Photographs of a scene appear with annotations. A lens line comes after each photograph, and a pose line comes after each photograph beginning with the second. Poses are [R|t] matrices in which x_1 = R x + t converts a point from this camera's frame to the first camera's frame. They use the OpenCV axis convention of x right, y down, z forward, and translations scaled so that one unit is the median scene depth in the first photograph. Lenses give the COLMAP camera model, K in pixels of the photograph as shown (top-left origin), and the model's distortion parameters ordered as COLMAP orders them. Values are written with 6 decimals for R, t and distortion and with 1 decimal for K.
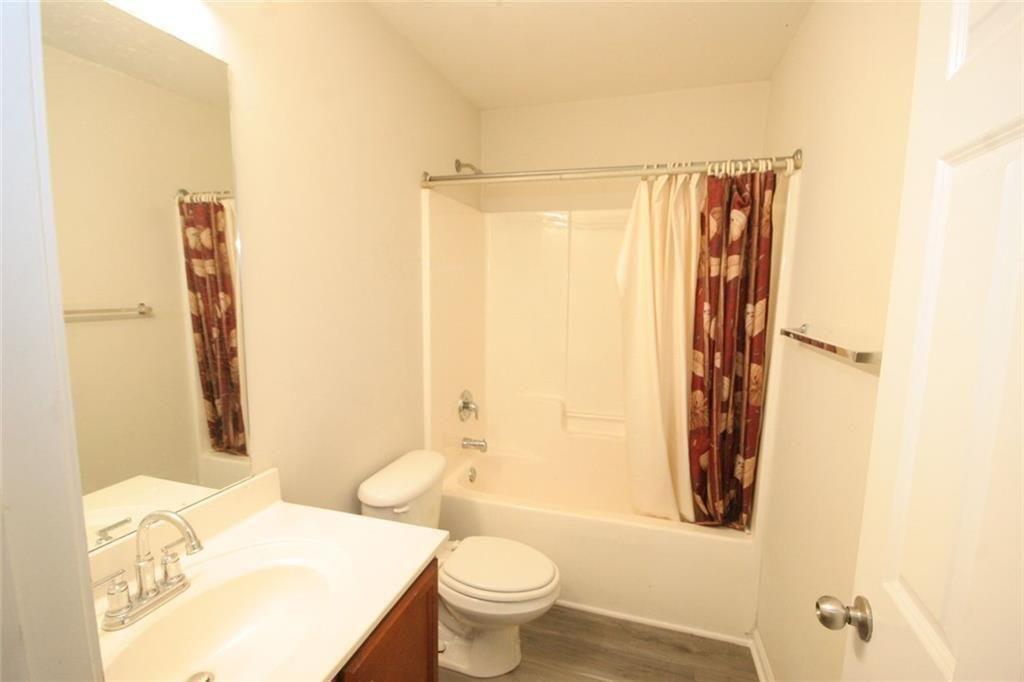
lens RADIAL K [[467.7, 0, 508.1], [0, 467.7, 343.4], [0, 0, 1]] dist [0.001242, 0.000302]
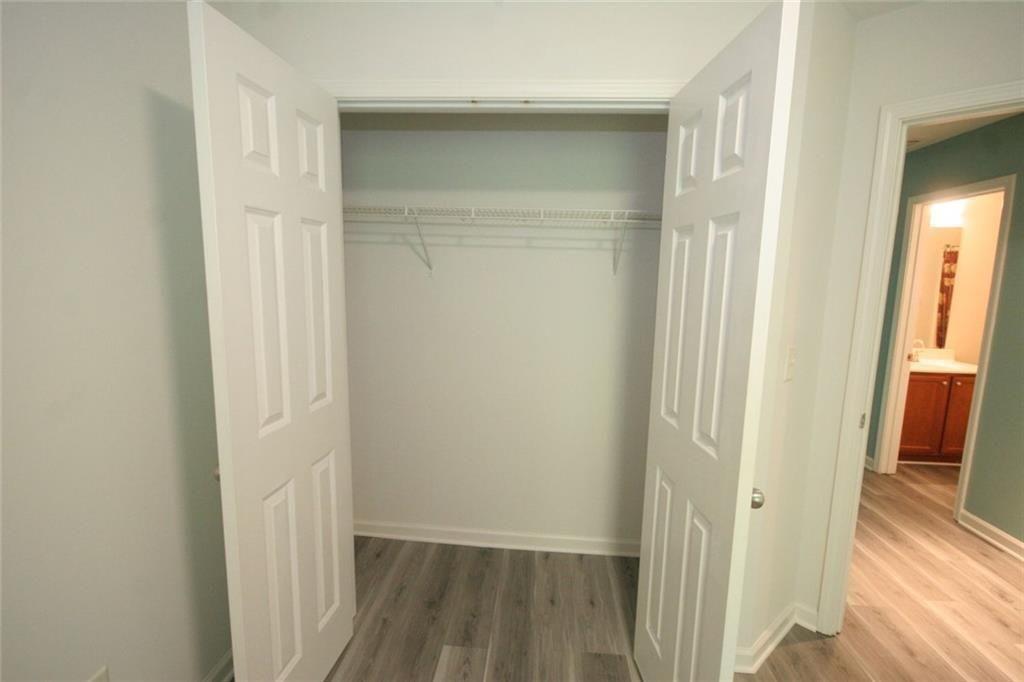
lens RADIAL K [[467.7, 0, 539.4], [0, 467.7, 339.0], [0, 0, 1]] dist [0.001242, 0.000302]
pose [[0.248812, 0.126648, -0.960236, 0.951588], [-0.139691, 0.985741, 0.093816, 0.151993], [0.958425, 0.110794, 0.262956, -1.302890]]
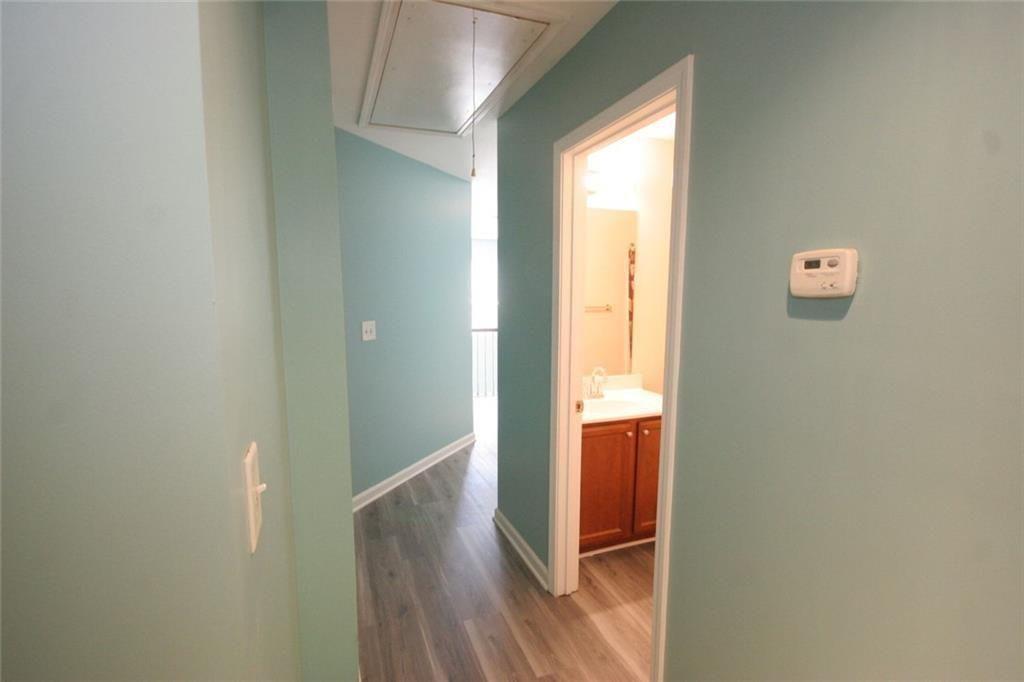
lens RADIAL K [[467.7, 0, 515.6], [0, 467.7, 343.7], [0, 0, 1]] dist [0.001242, 0.000302]
pose [[0.637798, 0.082716, -0.765749, 0.473702], [-0.093675, 0.995166, 0.029475, 0.055306], [0.764486, 0.052933, 0.642464, -0.530843]]
